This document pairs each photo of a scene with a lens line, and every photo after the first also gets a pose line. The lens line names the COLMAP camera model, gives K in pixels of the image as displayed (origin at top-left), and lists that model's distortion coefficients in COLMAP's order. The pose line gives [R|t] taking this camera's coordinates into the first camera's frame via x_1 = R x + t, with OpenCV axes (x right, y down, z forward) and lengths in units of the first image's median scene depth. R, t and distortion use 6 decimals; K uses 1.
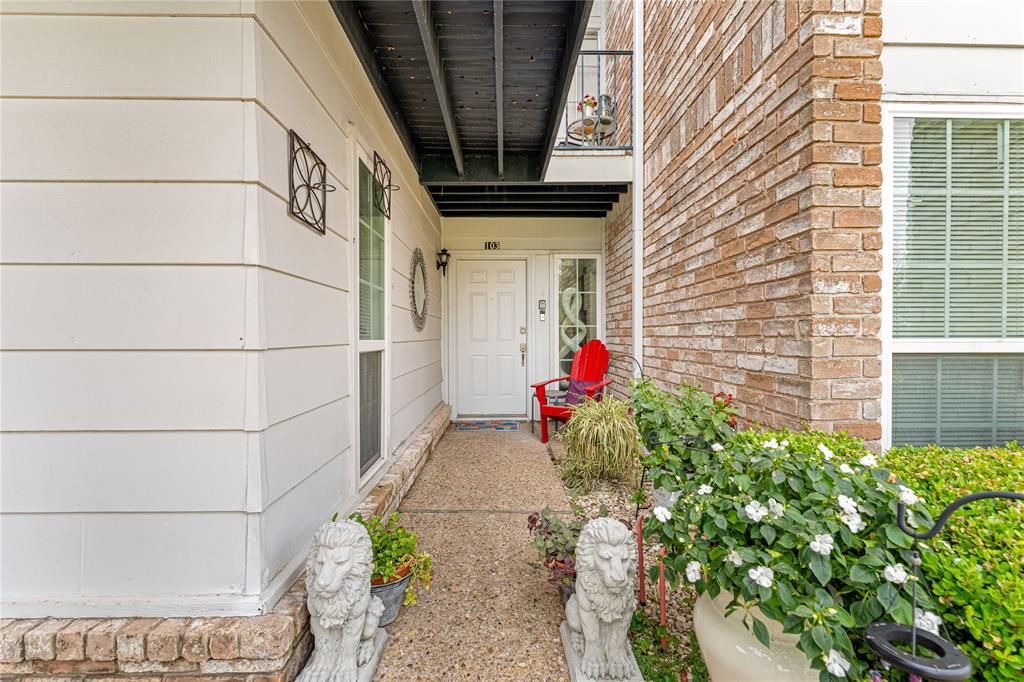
lens RADIAL K [[420.9, 0, 512.6], [0, 420.9, 343.9], [0, 0, 1]] dist [-0.000036, 0.000460]
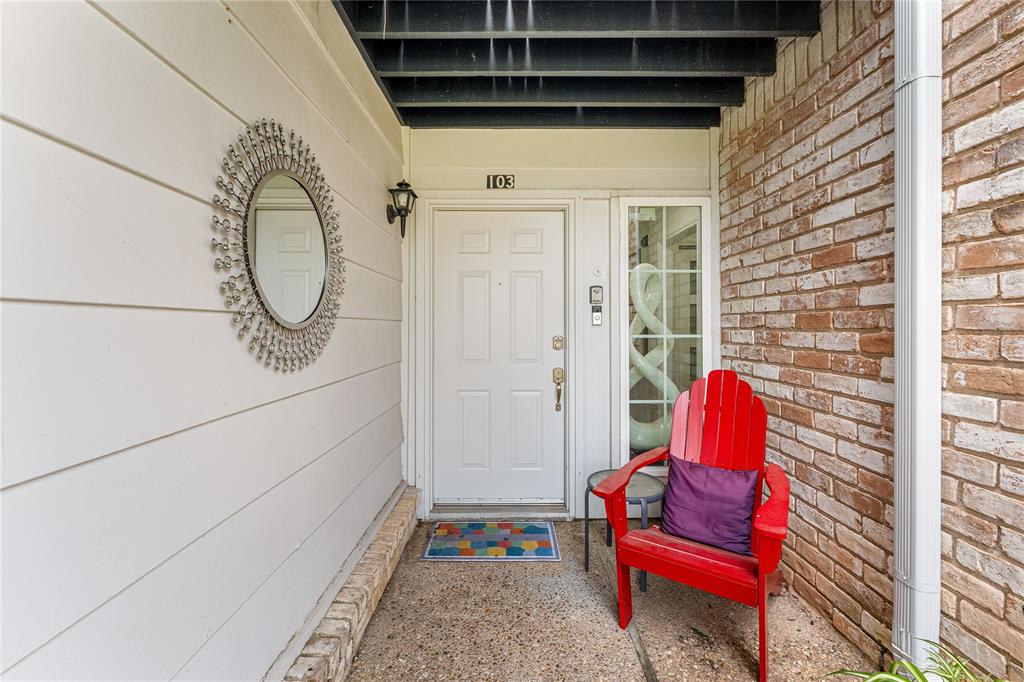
lens RADIAL K [[420.9, 0, 510.2], [0, 420.9, 330.2], [0, 0, 1]] dist [-0.000036, 0.000460]
pose [[0.999627, 0.002914, -0.027158, -0.021683], [-0.003162, 0.999954, -0.009094, -0.044214], [0.027130, 0.009177, 0.999590, 0.480871]]
